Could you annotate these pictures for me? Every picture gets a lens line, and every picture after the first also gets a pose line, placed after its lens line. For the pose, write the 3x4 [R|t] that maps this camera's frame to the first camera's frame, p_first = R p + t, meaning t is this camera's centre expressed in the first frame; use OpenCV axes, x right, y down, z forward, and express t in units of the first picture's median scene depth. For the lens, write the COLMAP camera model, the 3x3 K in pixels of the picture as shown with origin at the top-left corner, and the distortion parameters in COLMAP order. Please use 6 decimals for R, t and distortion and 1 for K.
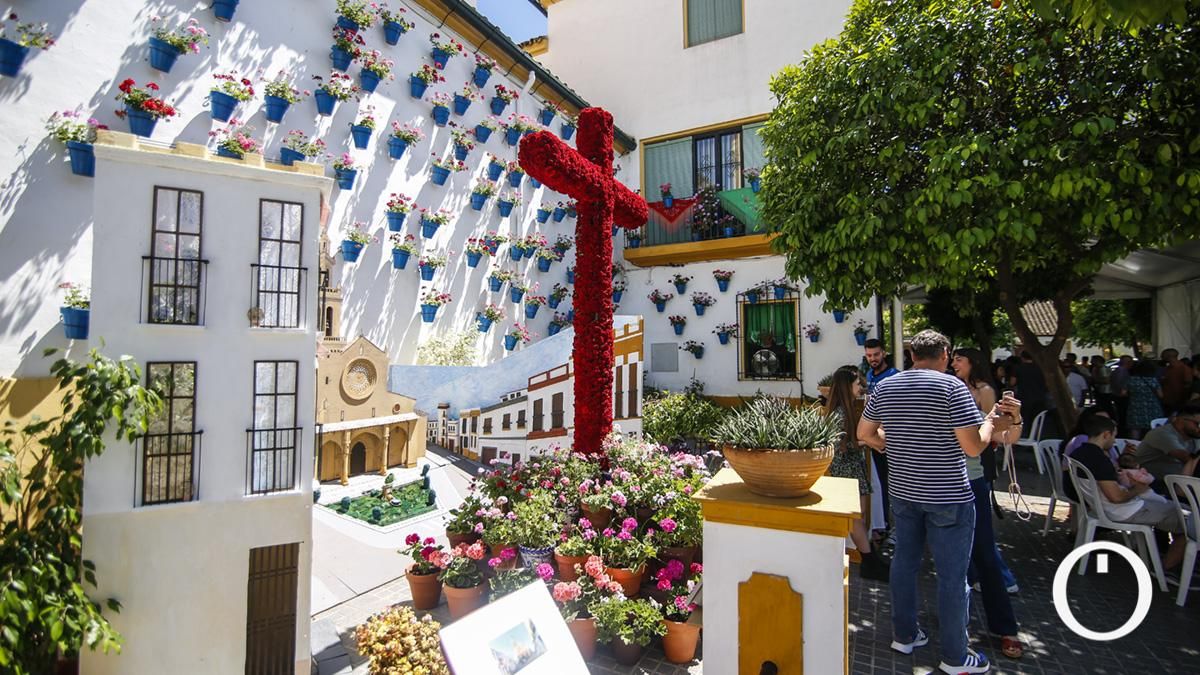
lens RADIAL K [[545.7, 0, 596.0], [0, 545.7, 335.6], [0, 0, 1]] dist [-0.020913, 0.001749]
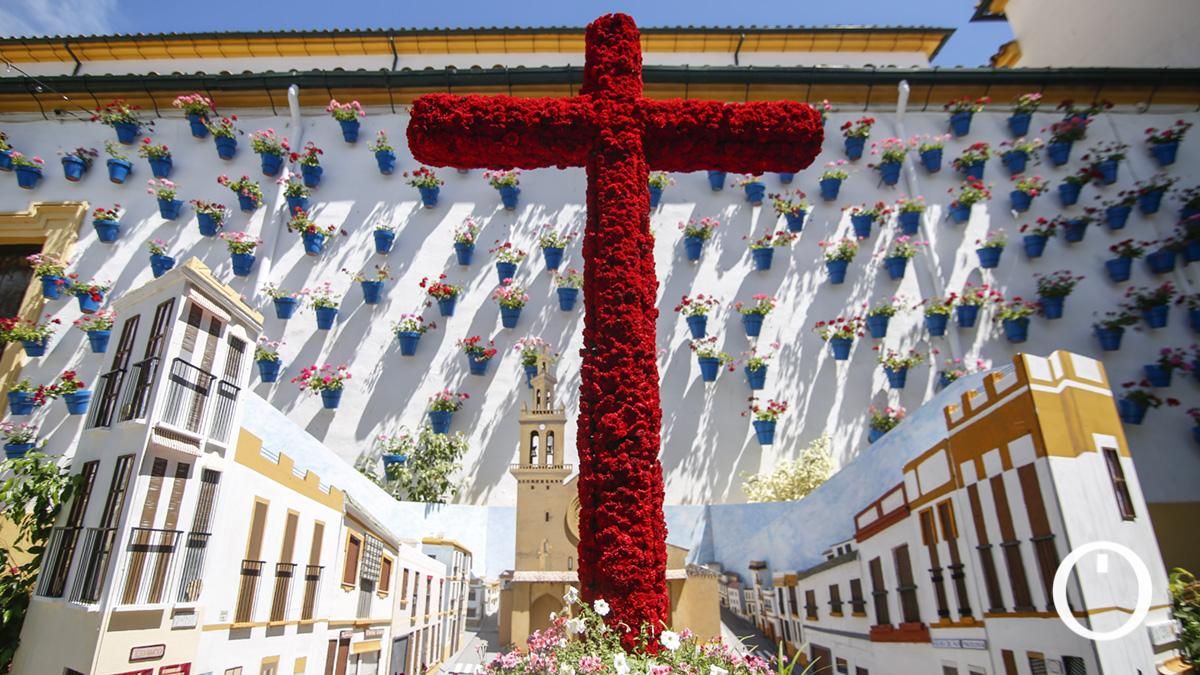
lens RADIAL K [[545.7, 0, 596.0], [0, 545.7, 335.6], [0, 0, 1]] dist [-0.020913, 0.001749]
pose [[0.471060, -0.302712, -0.828534, 0.259940], [0.037225, 0.945258, -0.324194, 0.072603], [0.881315, 0.121872, 0.456542, 0.497393]]
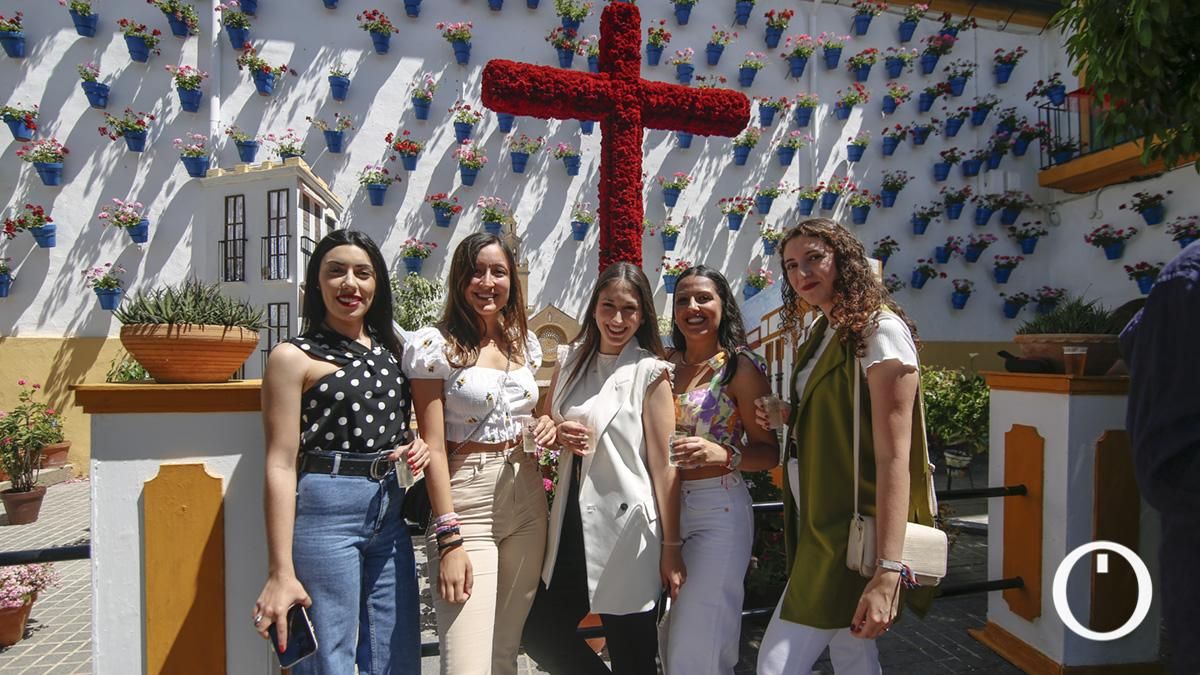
lens RADIAL K [[575.6, 0, 595.2], [0, 575.6, 355.2], [0, 0, 1]] dist [-0.016275, 0.000202]
pose [[0.648737, -0.001878, -0.761010, 0.426774], [0.026743, 0.999436, 0.020331, 0.067871], [0.760542, -0.033541, 0.648421, 0.254341]]
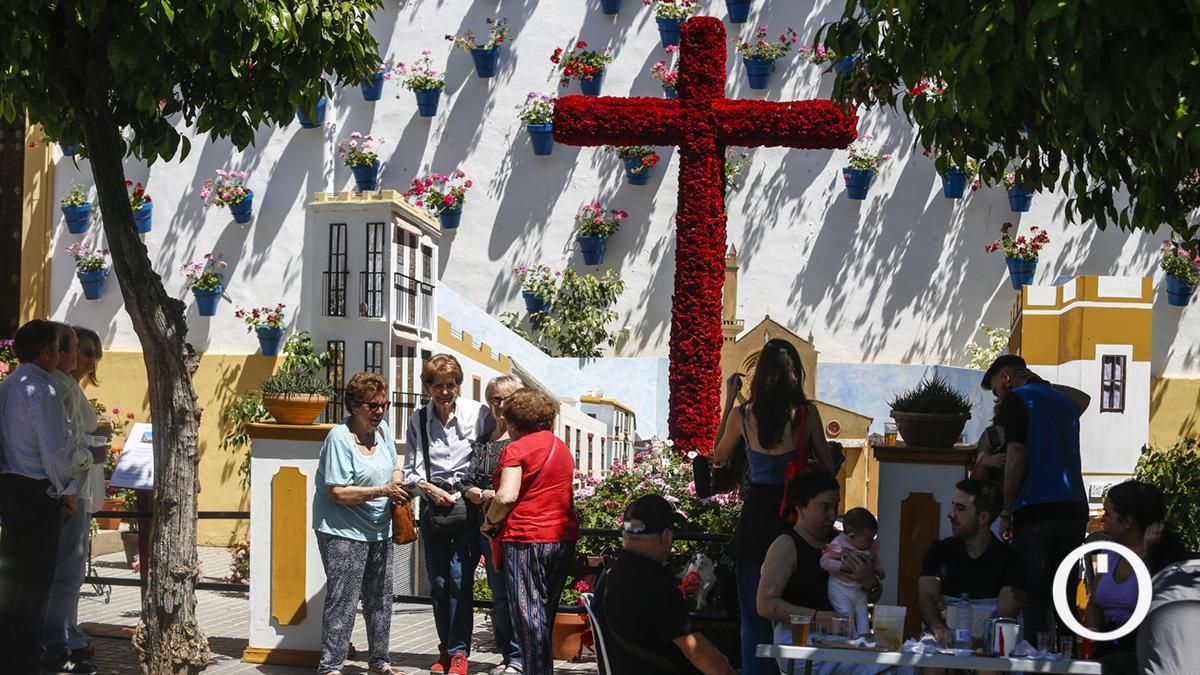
lens RADIAL K [[2376.4, 0, 600.0], [0, 2376.4, 337.5], [0, 0, 1]] dist [-0.225402, -0.018312]
pose [[0.211273, 0.010122, -0.977375, 2.075429], [0.011821, 0.999847, 0.012910, -0.013367], [0.977356, -0.014281, 0.211121, 0.117466]]
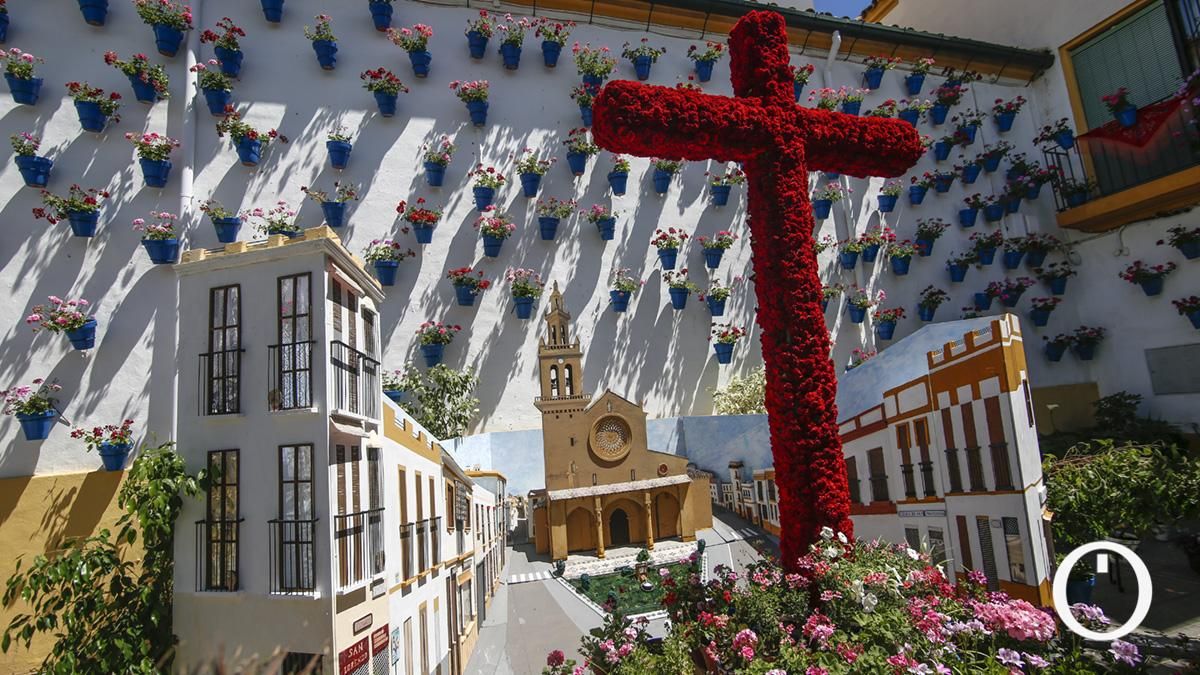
lens RADIAL K [[545.7, 0, 596.0], [0, 545.7, 335.6], [0, 0, 1]] dist [-0.020913, 0.001749]
pose [[0.701288, -0.147394, -0.697474, 0.172908], [0.100389, 0.989061, -0.108076, 0.005119], [0.705774, 0.005774, 0.708414, 0.274846]]
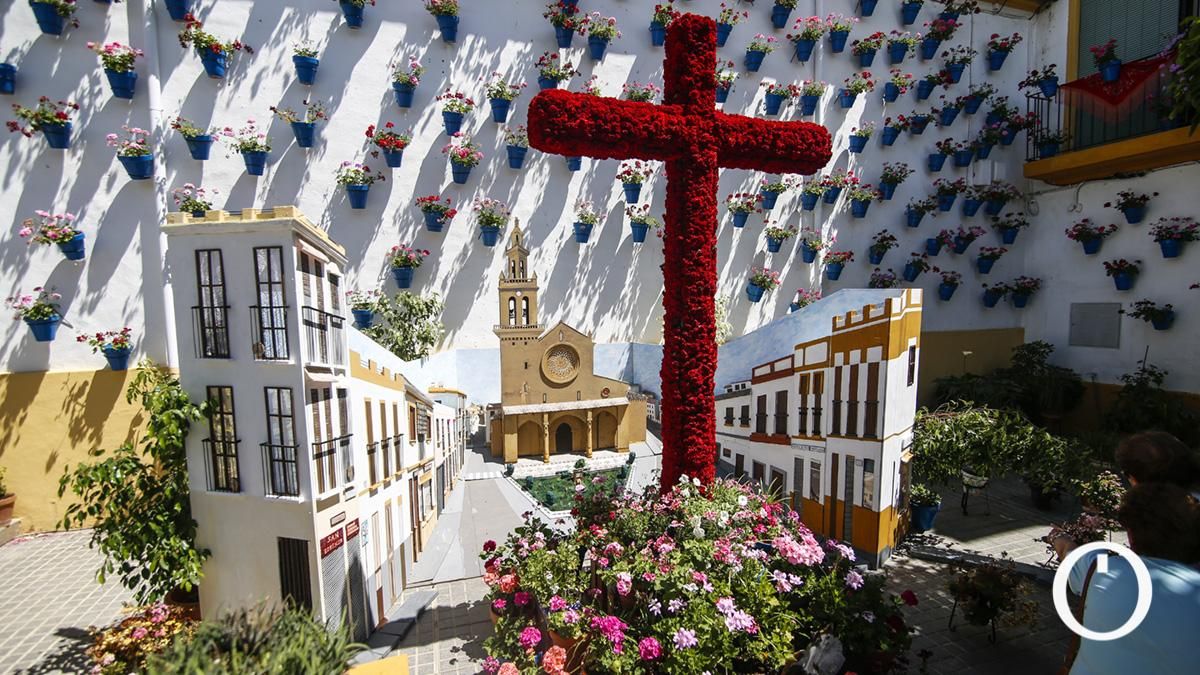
lens RADIAL K [[546.9, 0, 596.4], [0, 546.9, 349.2], [0, 0, 1]] dist [-0.018897, 0.000731]
pose [[0.718912, 0.057938, -0.692682, 0.273315], [0.037542, 0.991829, 0.121923, -0.059058], [0.694086, -0.113656, 0.710863, 0.255599]]
